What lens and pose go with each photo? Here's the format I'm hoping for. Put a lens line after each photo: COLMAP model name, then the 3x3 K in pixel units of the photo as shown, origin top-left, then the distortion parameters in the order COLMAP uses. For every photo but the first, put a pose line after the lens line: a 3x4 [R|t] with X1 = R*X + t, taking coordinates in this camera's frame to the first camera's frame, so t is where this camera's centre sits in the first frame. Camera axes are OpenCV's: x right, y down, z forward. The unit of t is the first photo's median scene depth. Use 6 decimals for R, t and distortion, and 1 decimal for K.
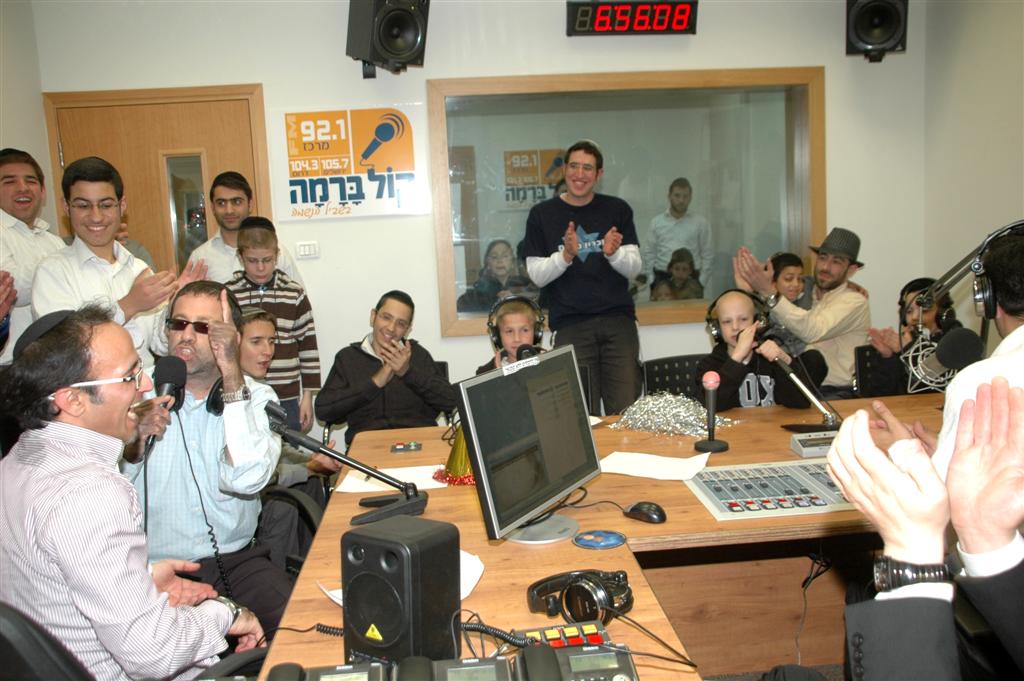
lens RADIAL K [[902.6, 0, 526.1], [0, 902.6, 352.3], [0, 0, 1]] dist [-0.139931, 0.207136]
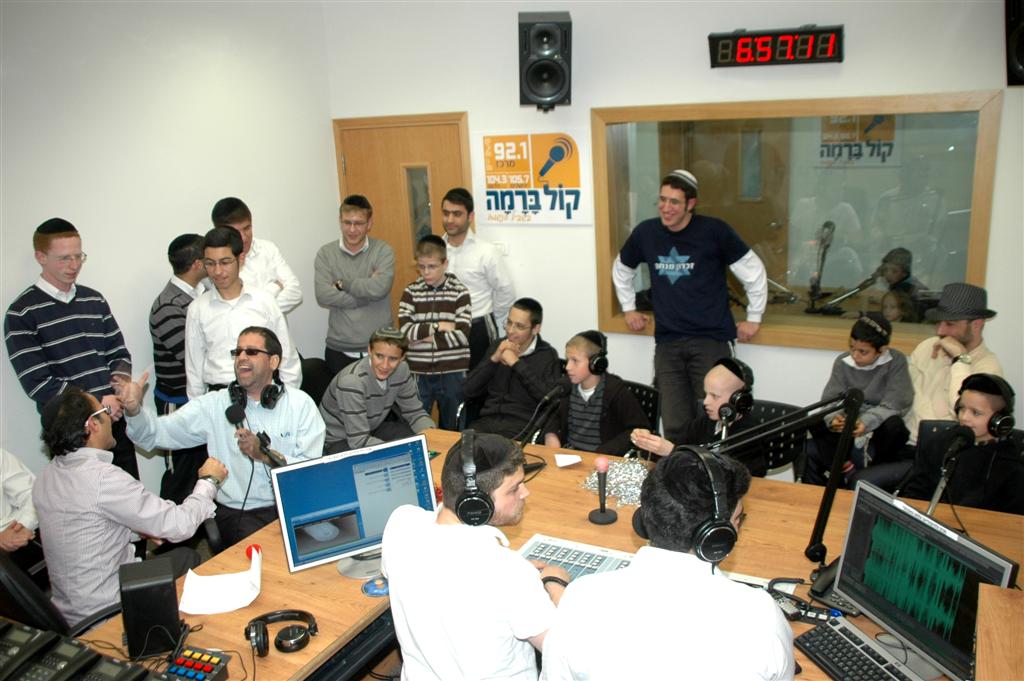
lens RADIAL K [[884.0, 0, 526.2], [0, 884.0, 354.4], [0, 0, 1]] dist [-0.152471, 0.221212]
pose [[0.832769, 0.159483, -0.530151, 0.454055], [-0.068867, 0.980013, 0.186635, -0.202915], [0.549320, -0.118914, 0.827108, 0.010542]]
